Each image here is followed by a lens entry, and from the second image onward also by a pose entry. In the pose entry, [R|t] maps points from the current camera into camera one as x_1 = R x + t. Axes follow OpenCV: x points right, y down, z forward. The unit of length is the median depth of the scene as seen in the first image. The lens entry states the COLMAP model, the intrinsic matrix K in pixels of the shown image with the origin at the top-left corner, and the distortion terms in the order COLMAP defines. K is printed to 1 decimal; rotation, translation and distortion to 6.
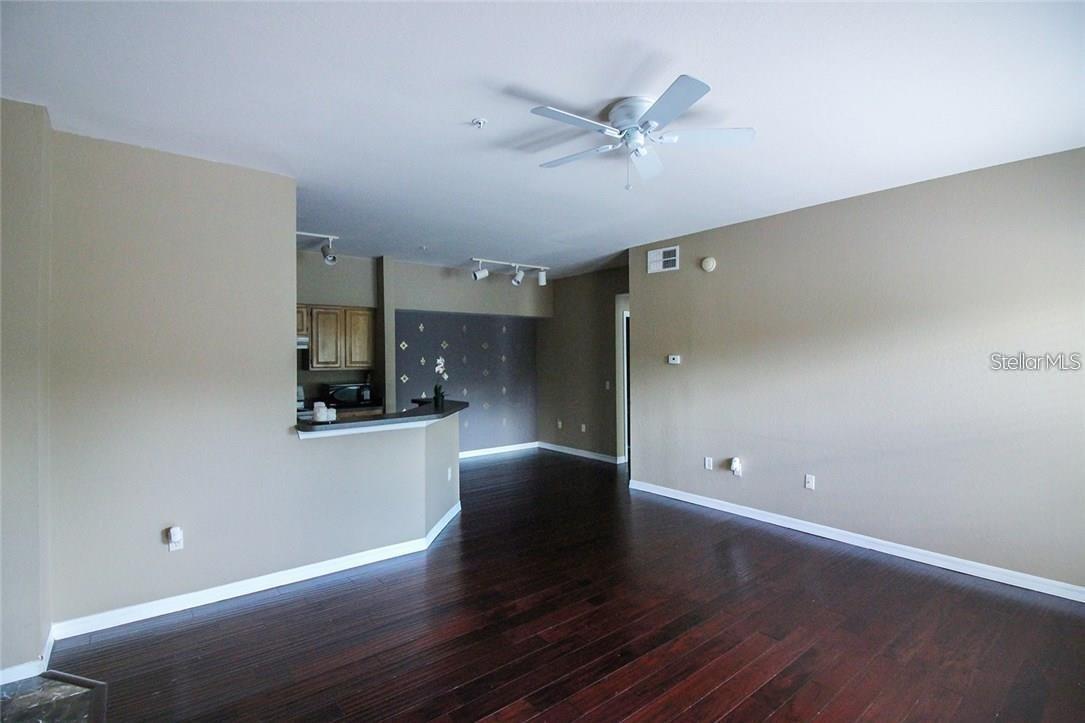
lens RADIAL K [[511.0, 0, 542.5], [0, 511.0, 361.5], [0, 0, 1]] dist [0.000795, -0.000134]
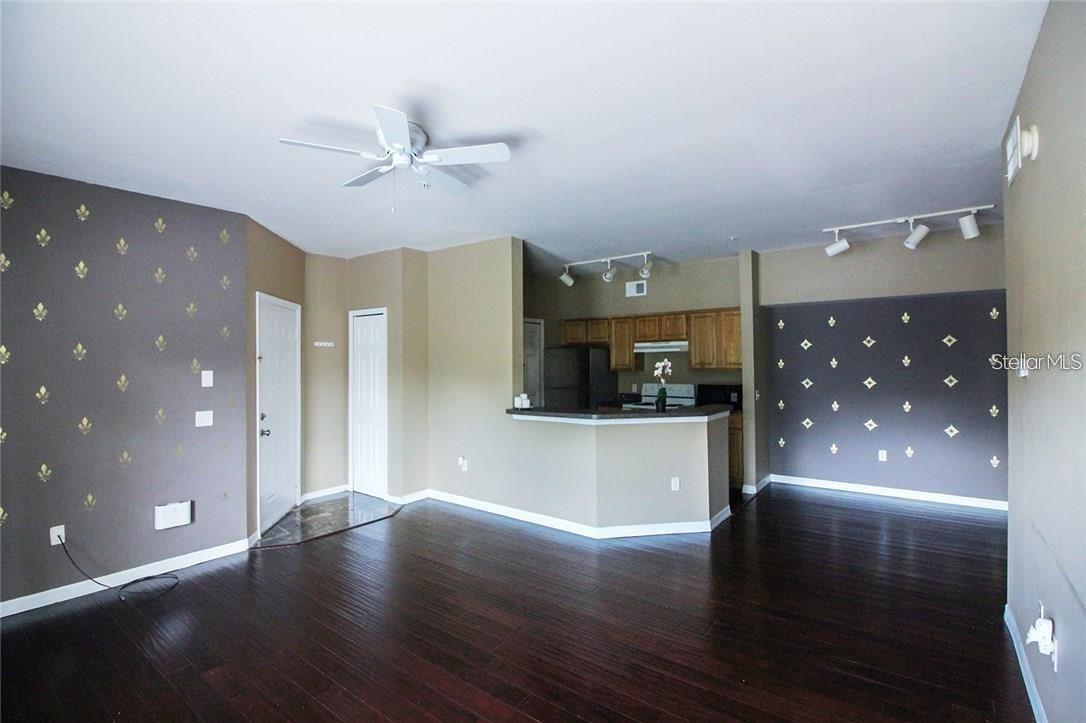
lens RADIAL K [[511.5, 0, 543.0], [0, 511.5, 361.5], [0, 0, 1]] dist [0.000795, -0.000134]
pose [[0.242286, 0.003787, -0.970198, 0.523249], [-0.004138, 0.999987, 0.002870, -0.003921], [0.970196, 0.003320, 0.242298, 0.413500]]
